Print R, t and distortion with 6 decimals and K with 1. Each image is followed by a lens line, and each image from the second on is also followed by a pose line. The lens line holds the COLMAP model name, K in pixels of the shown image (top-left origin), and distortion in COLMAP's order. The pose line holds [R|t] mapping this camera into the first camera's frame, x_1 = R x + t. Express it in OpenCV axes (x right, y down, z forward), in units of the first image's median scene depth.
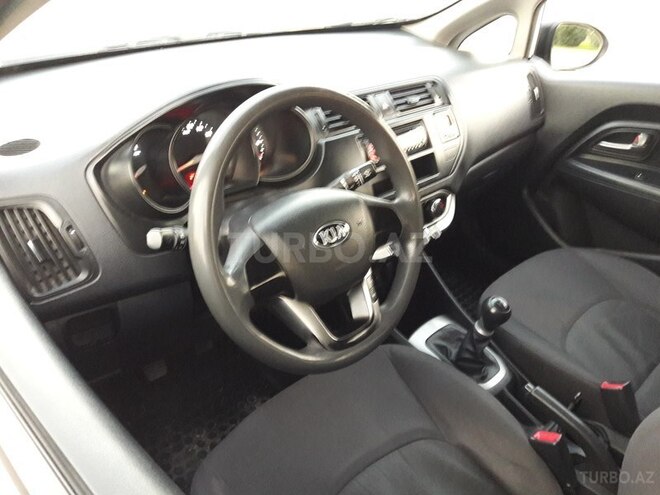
lens RADIAL K [[544.9, 0, 328.7], [0, 544.9, 247.8], [0, 0, 1]] dist [0.070922, -0.160700]
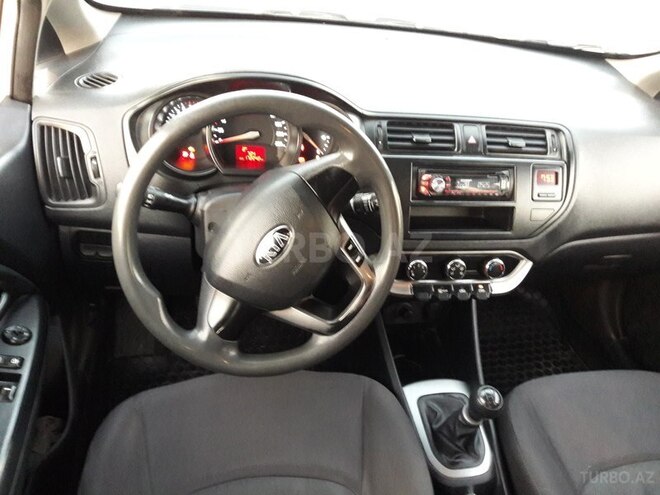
lens RADIAL K [[544.9, 0, 328.7], [0, 544.9, 247.8], [0, 0, 1]] dist [0.070922, -0.160700]
pose [[0.839464, 0.375506, -0.392805, 0.310810], [-0.357858, 0.925979, 0.120420, -0.114089], [0.408948, 0.039480, 0.911703, 0.086939]]
